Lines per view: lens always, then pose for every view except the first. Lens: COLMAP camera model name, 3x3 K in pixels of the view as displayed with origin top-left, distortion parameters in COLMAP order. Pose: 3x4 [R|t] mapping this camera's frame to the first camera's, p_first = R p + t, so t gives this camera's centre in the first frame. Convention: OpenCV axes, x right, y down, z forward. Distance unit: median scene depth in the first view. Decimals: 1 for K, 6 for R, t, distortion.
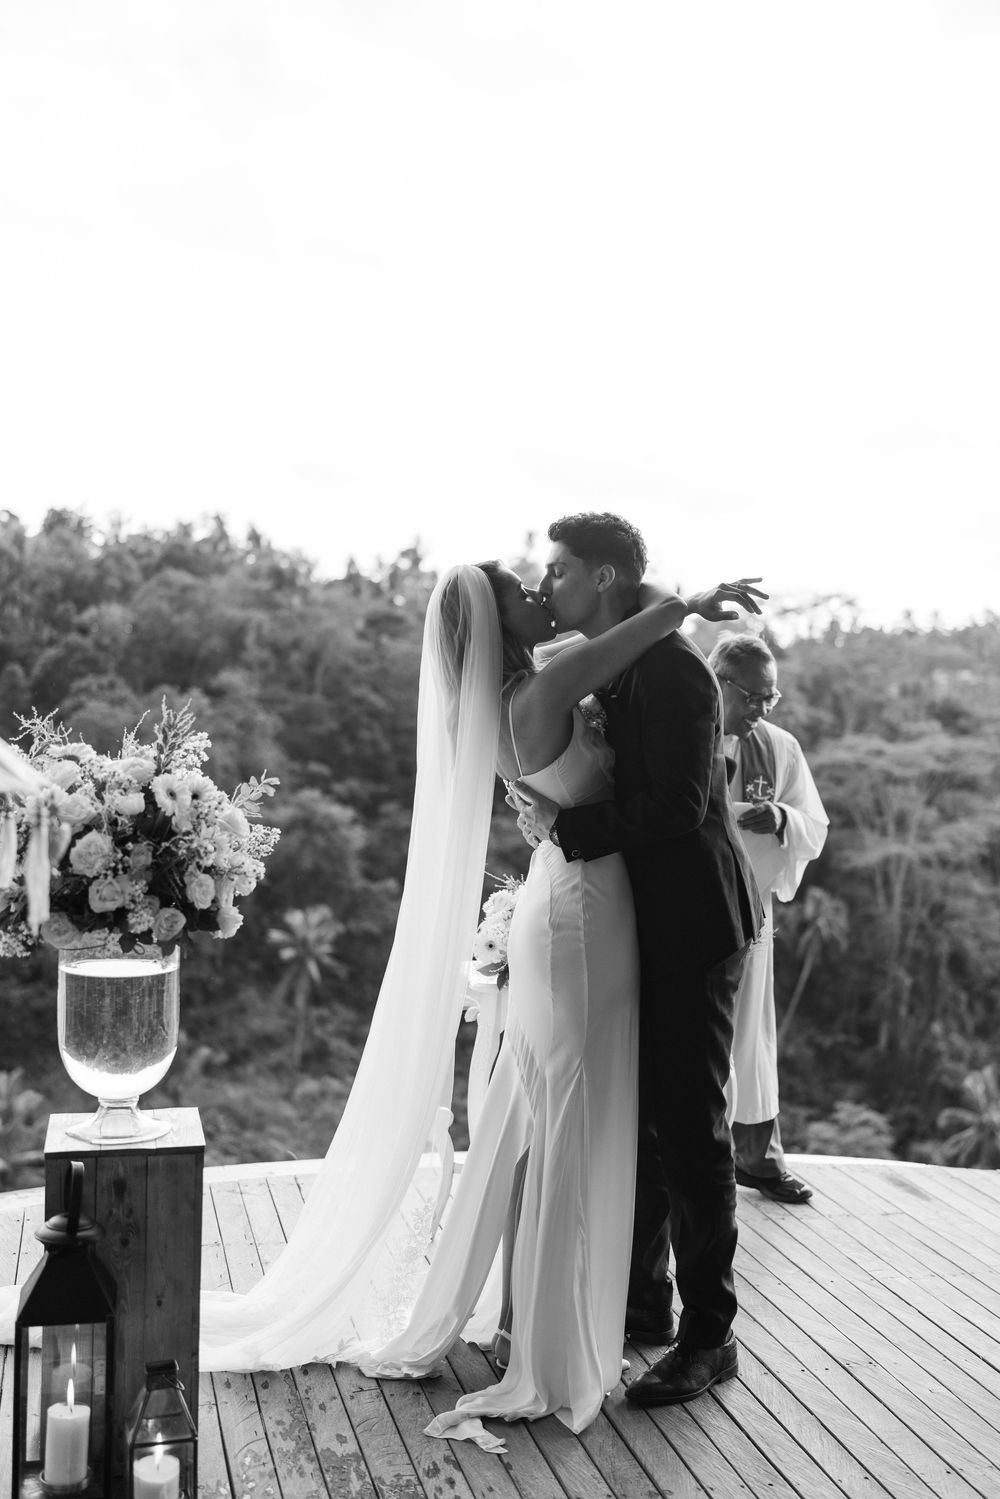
lens RADIAL K [[1640.1, 0, 500.0], [0, 1640.1, 749.5], [0, 0, 1]] dist [0.069755, -0.009293]
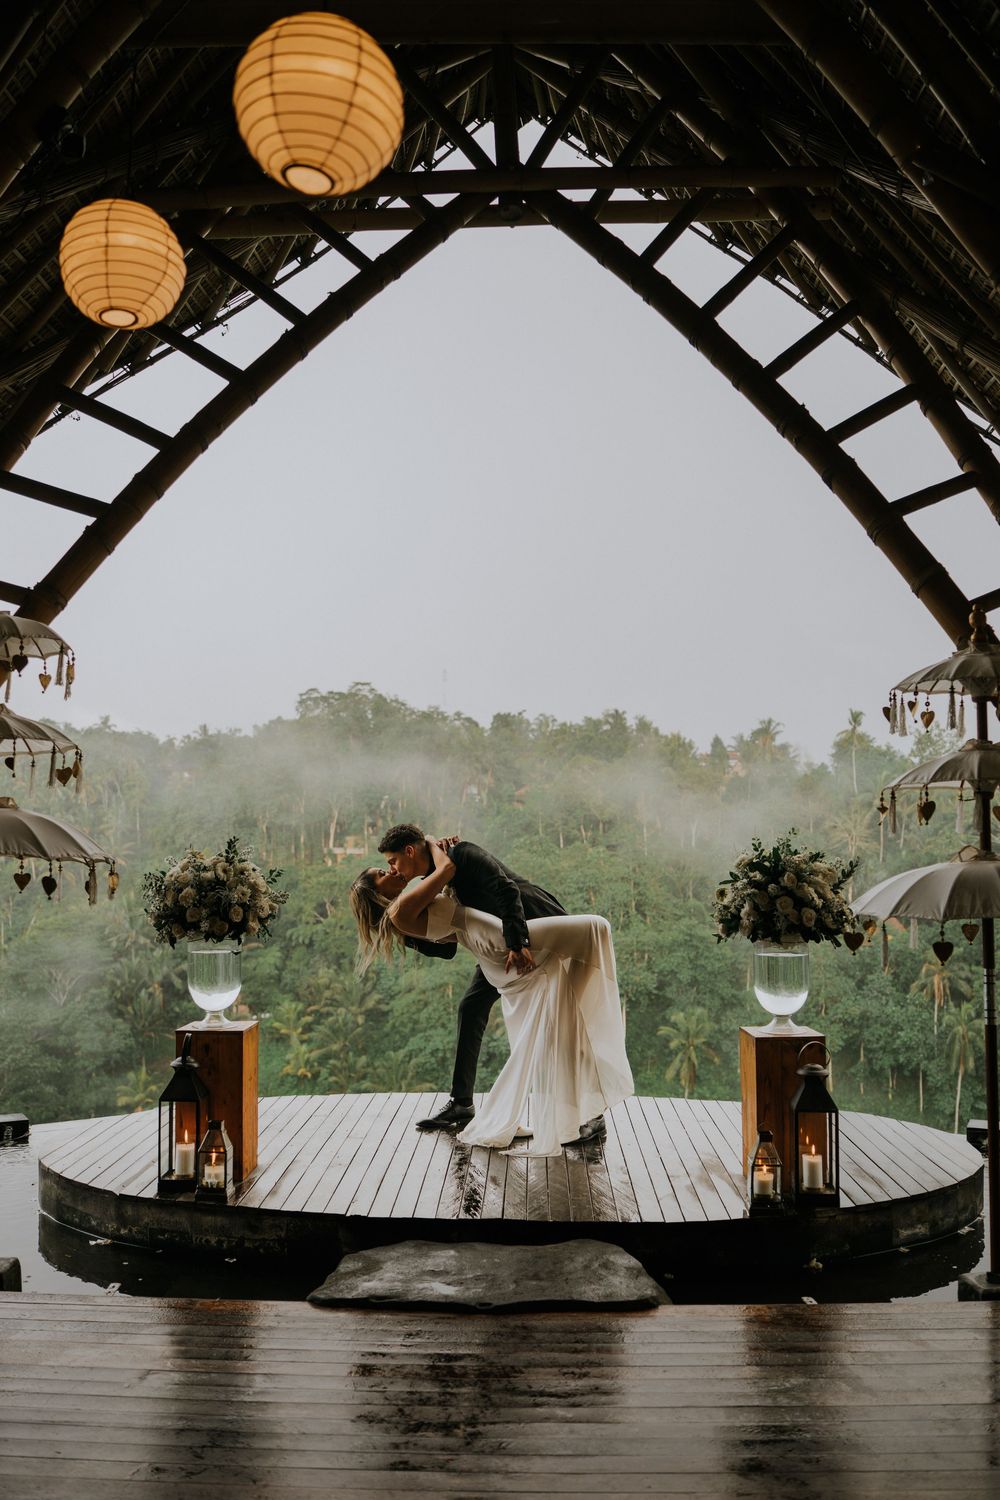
lens RADIAL K [[1307.2, 0, 500.0], [0, 1307.2, 750.0], [0, 0, 1]] dist [-0.043198, -0.005689]
pose [[0.954165, -0.047049, -0.295561, 0.054819], [0.014558, 0.993693, -0.111183, 0.005199], [0.298928, 0.101784, 0.948832, -0.047341]]
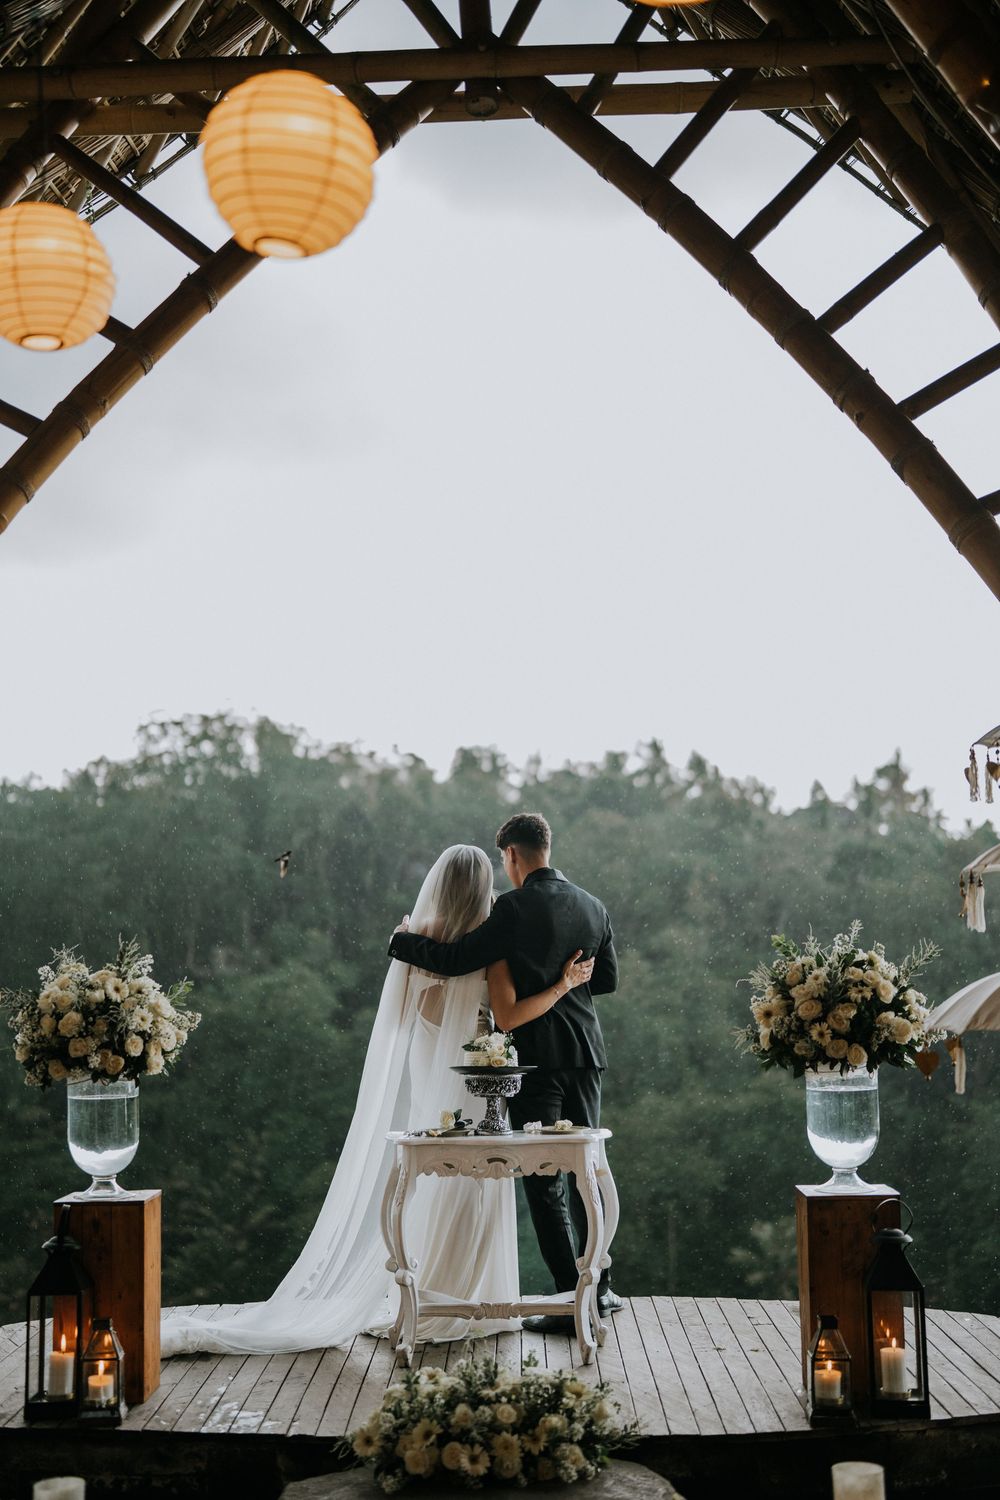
lens RADIAL K [[2212.3, 0, 500.0], [0, 2212.3, 750.0], [0, 0, 1]] dist [-0.121812, 1.123979]
pose [[0.958427, -0.066047, -0.277589, 0.065856], [0.030033, 0.990789, -0.132046, 0.007478], [0.283753, 0.118219, 0.951582, -0.087004]]
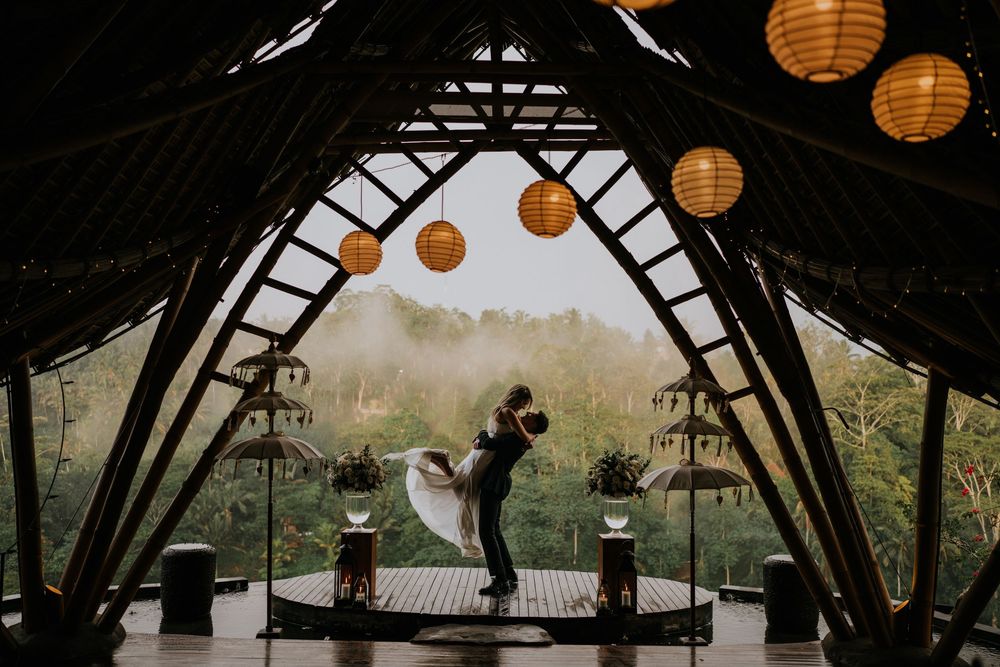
lens RADIAL K [[1079.5, 0, 497.3], [0, 1079.5, 311.2], [0, 0, 1]] dist [-0.018603, -0.000535]
pose [[0.957961, -0.034591, -0.284806, 0.088880], [0.000860, 0.993047, -0.117720, -0.002885], [0.286897, 0.112526, 0.951330, -0.160771]]
